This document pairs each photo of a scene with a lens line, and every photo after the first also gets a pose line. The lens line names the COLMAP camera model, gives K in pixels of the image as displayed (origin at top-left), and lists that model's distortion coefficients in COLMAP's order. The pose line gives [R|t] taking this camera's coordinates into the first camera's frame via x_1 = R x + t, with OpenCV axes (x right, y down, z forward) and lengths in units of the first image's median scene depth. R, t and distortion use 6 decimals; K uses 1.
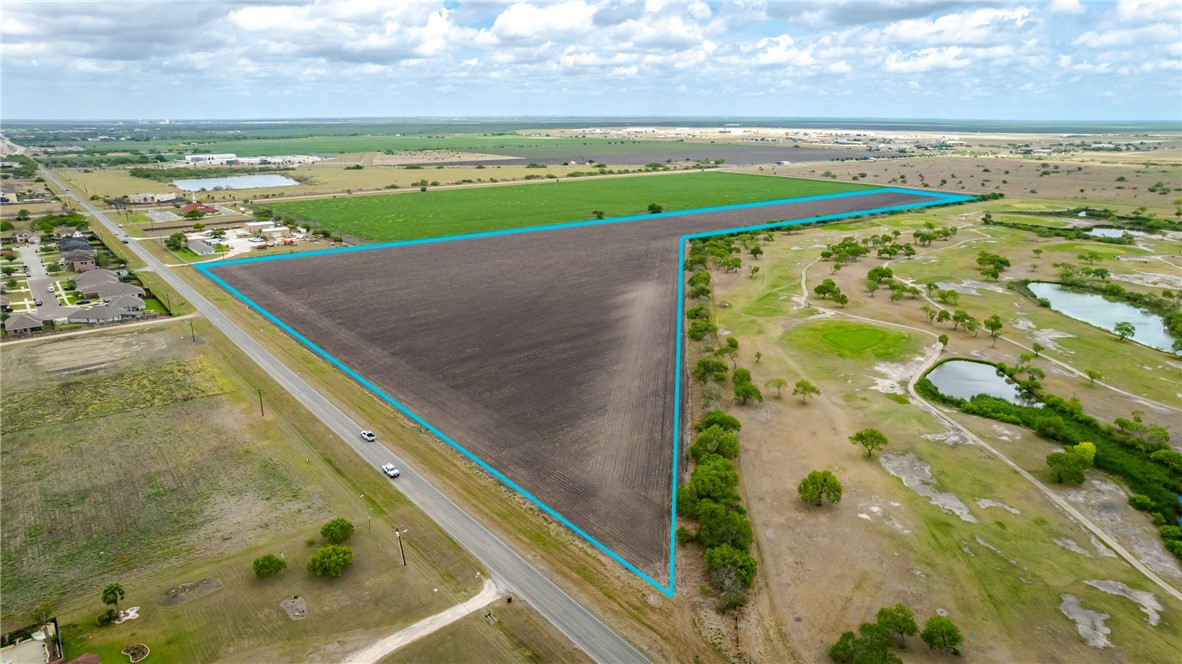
lens RADIAL K [[760.6, 0, 605.4], [0, 760.6, 334.6], [0, 0, 1]] dist [-0.080724, 0.073663]
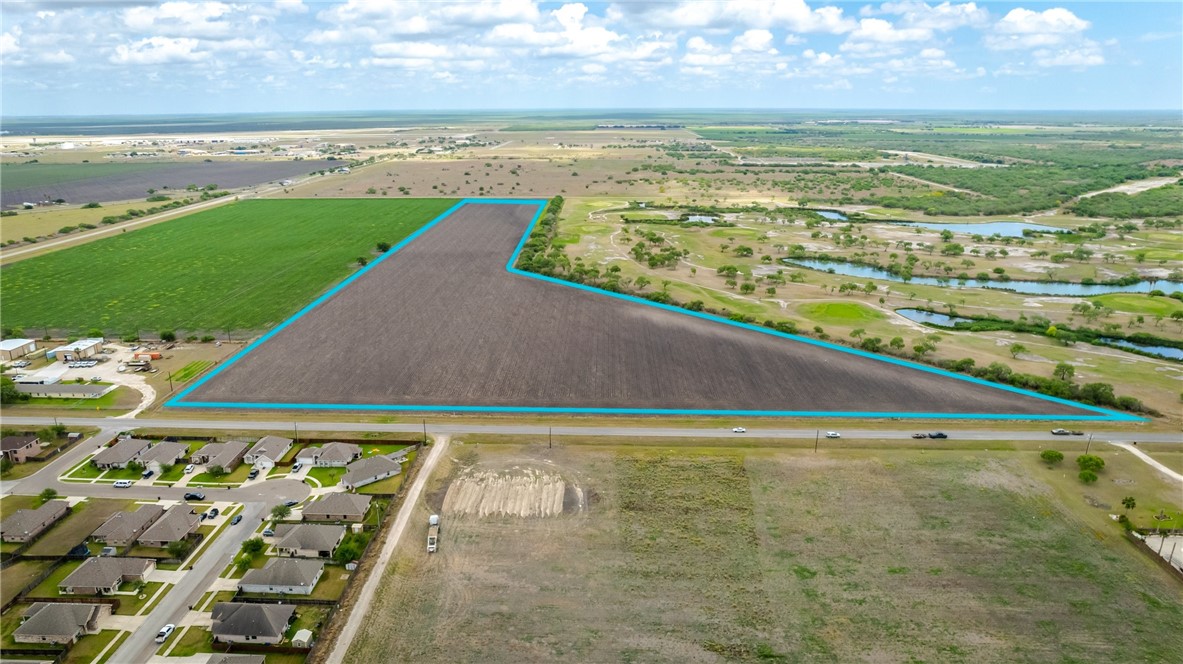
lens RADIAL K [[805.5, 0, 565.5], [0, 805.5, 328.9], [0, 0, 1]] dist [-0.104908, 0.102275]
pose [[0.667415, -0.205943, 0.715643, -1.301326], [0.215808, 0.973250, 0.078812, -0.224628], [-0.712730, 0.101841, 0.694006, 0.293212]]
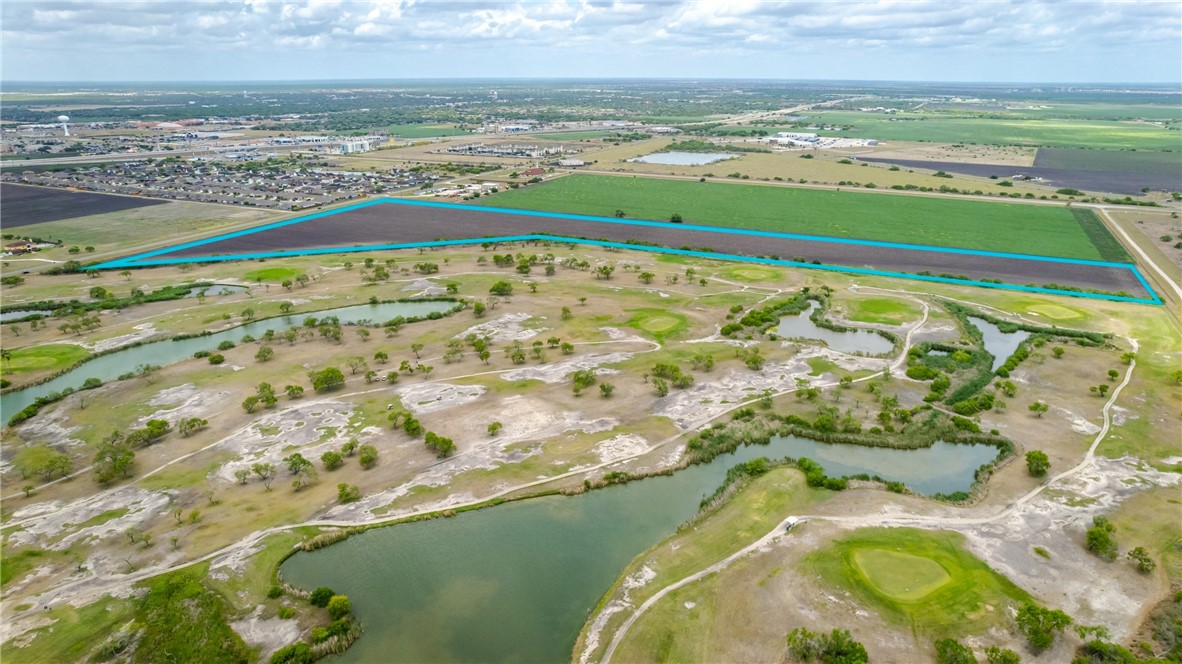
lens RADIAL K [[760.6, 0, 605.4], [0, 760.6, 334.6], [0, 0, 1]] dist [-0.080724, 0.073663]
pose [[0.434070, 0.297003, -0.850513, 2.582042], [-0.256811, 0.945714, 0.199181, -0.485524], [0.863499, 0.131963, 0.486780, 0.858154]]
